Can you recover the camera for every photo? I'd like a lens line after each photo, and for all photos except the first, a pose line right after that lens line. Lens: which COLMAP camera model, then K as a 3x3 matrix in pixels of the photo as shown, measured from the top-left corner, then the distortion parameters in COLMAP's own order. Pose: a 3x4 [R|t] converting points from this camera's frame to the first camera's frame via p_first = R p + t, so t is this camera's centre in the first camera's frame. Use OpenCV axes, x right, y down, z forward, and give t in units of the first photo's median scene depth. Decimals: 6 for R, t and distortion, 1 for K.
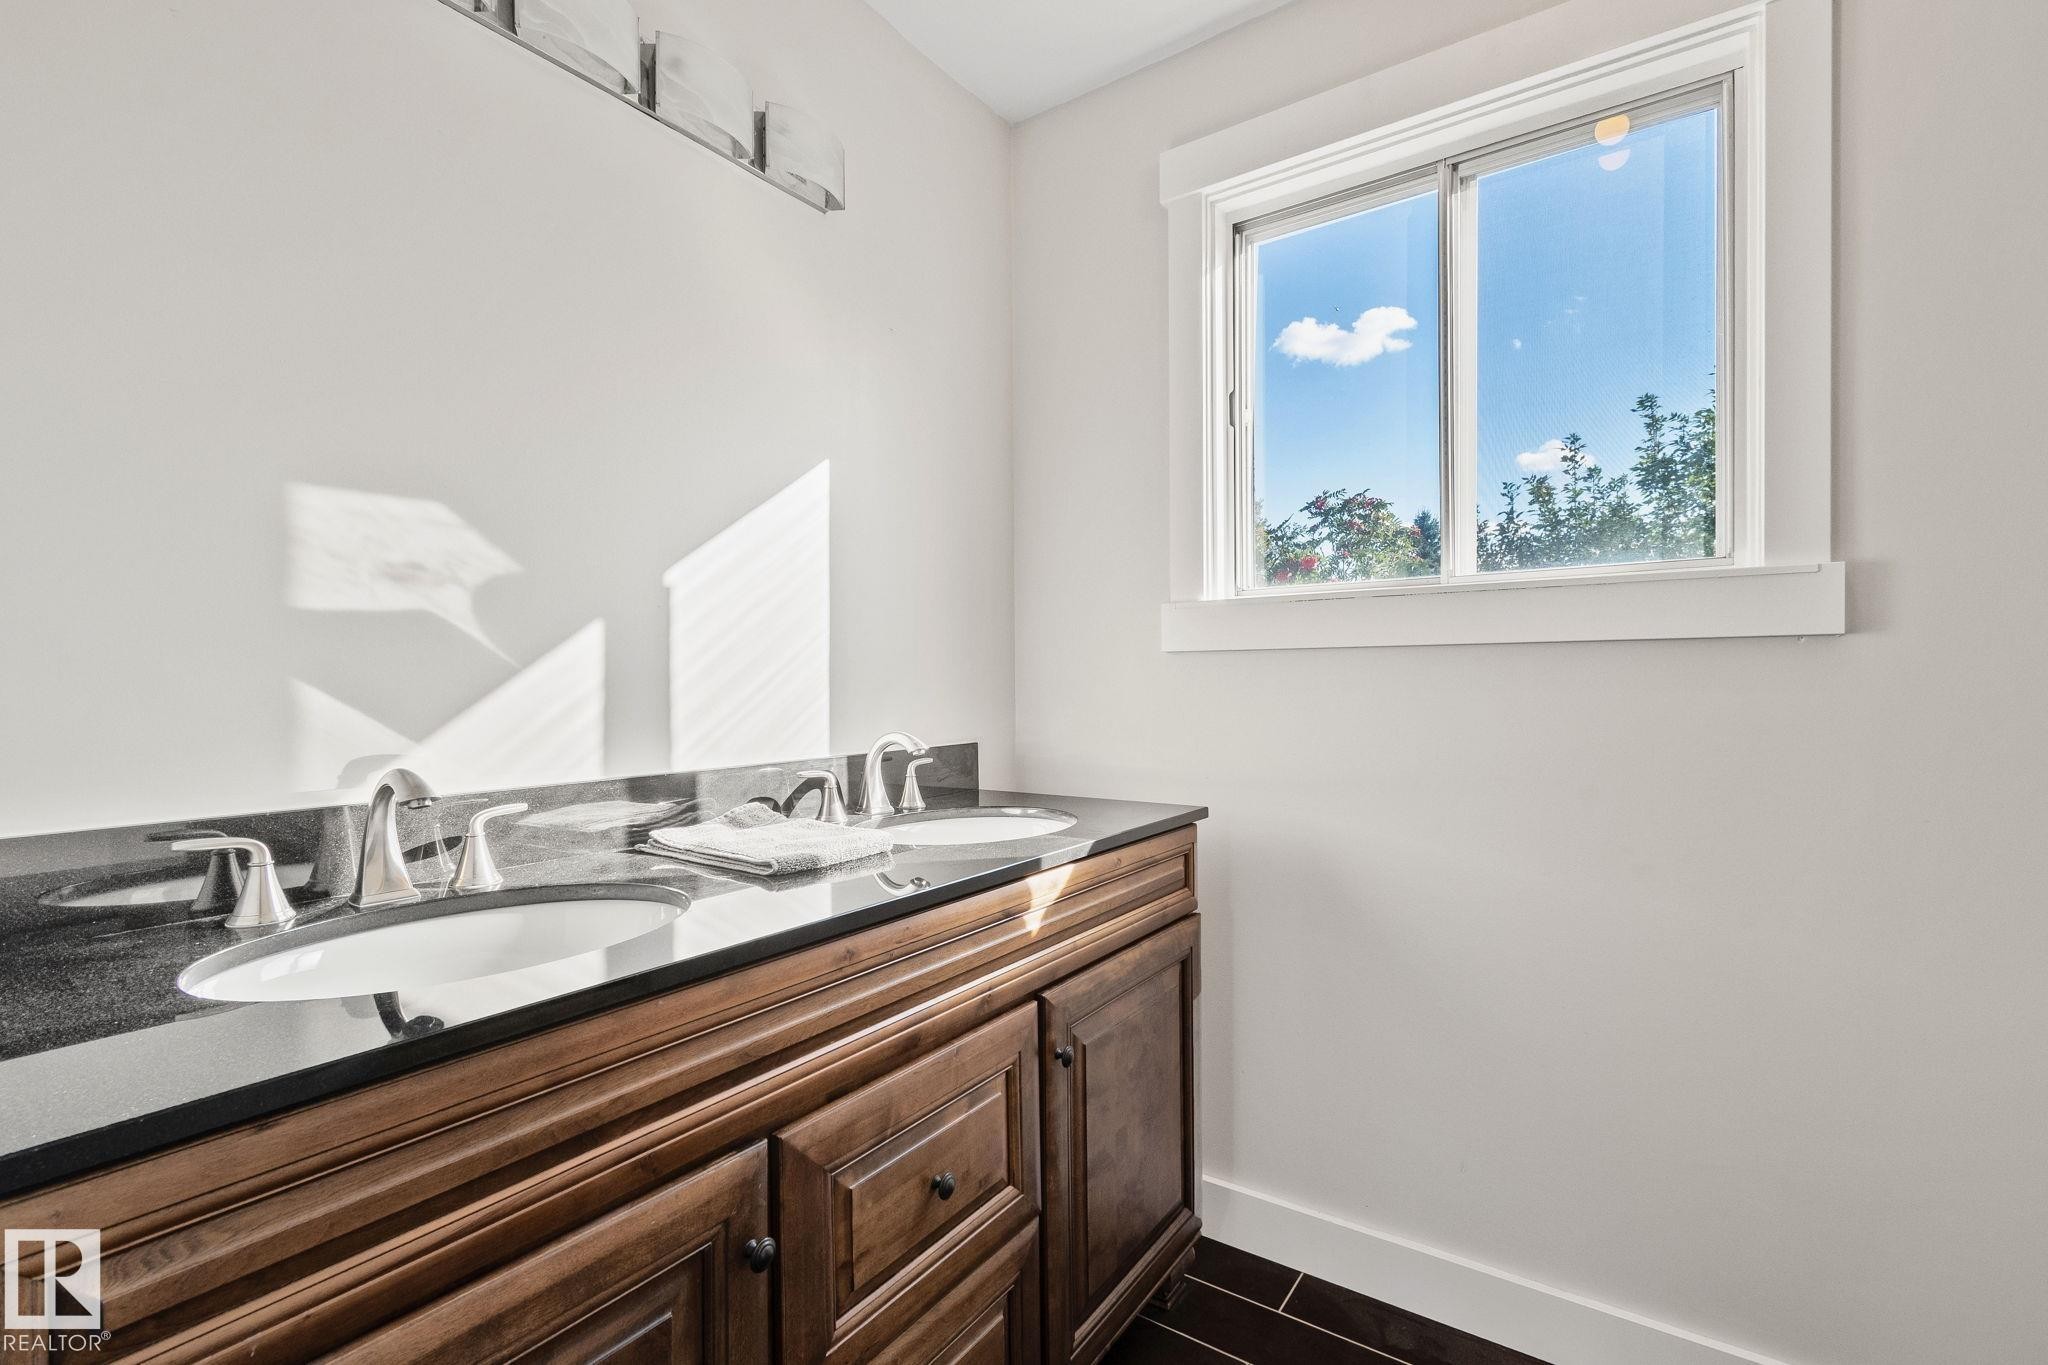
lens RADIAL K [[917.2, 0, 1024.0], [0, 917.2, 682.5], [0, 0, 1]] dist [-0.001021, -0.000242]
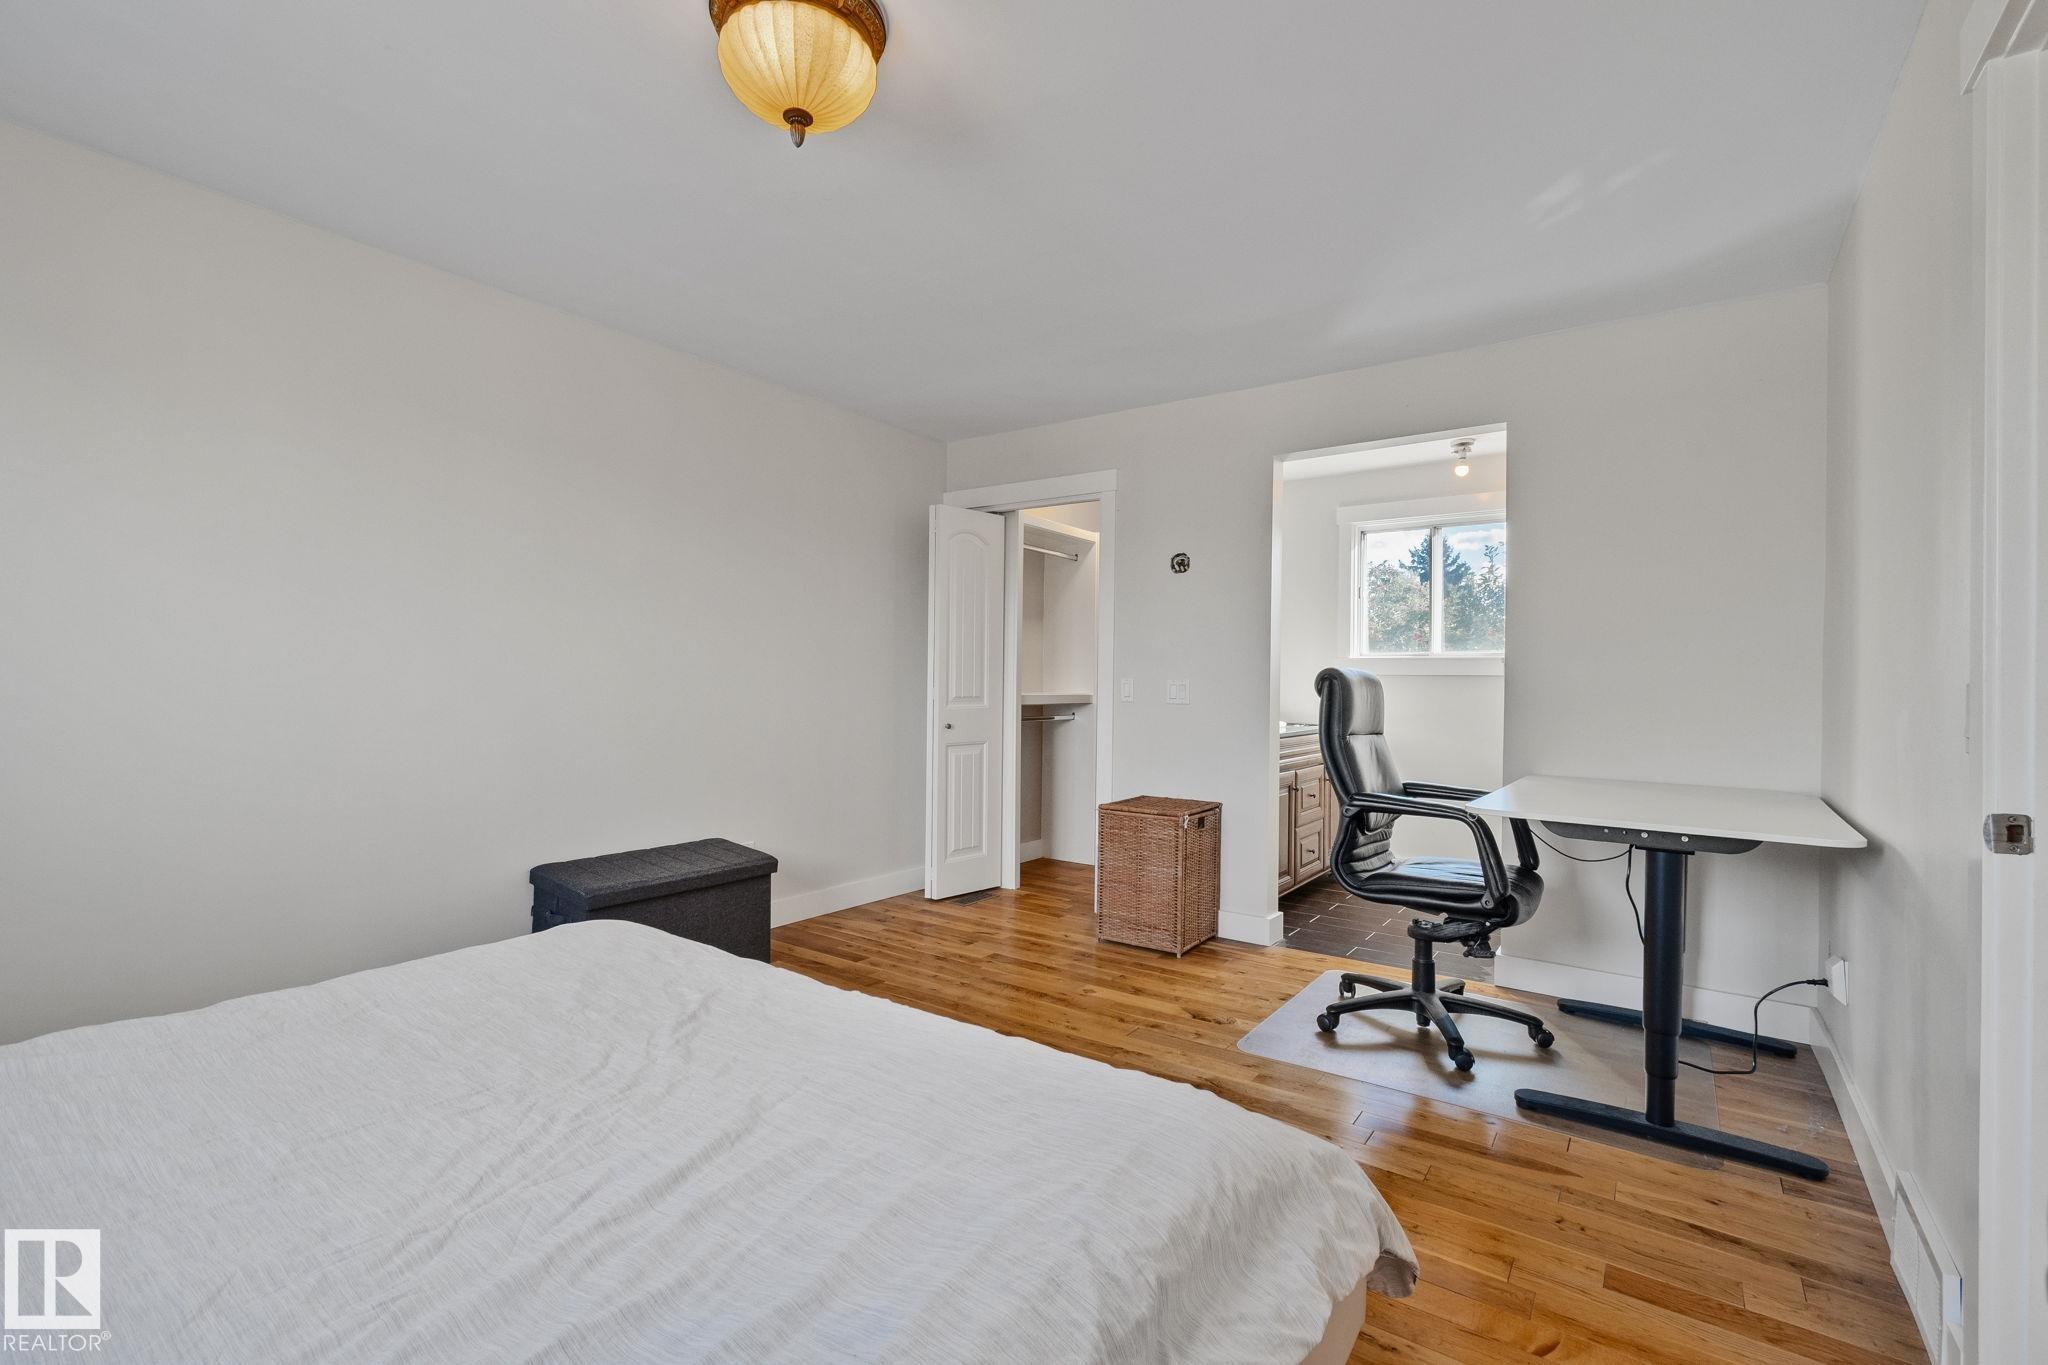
lens RADIAL K [[917.2, 0, 1024.0], [0, 917.2, 682.5], [0, 0, 1]] dist [-0.001021, -0.000242]
pose [[0.999795, 0.020217, 0.000490, -0.830809], [-0.020214, 0.999780, -0.005670, 0.016787], [-0.000604, 0.005659, 0.999984, -1.901121]]
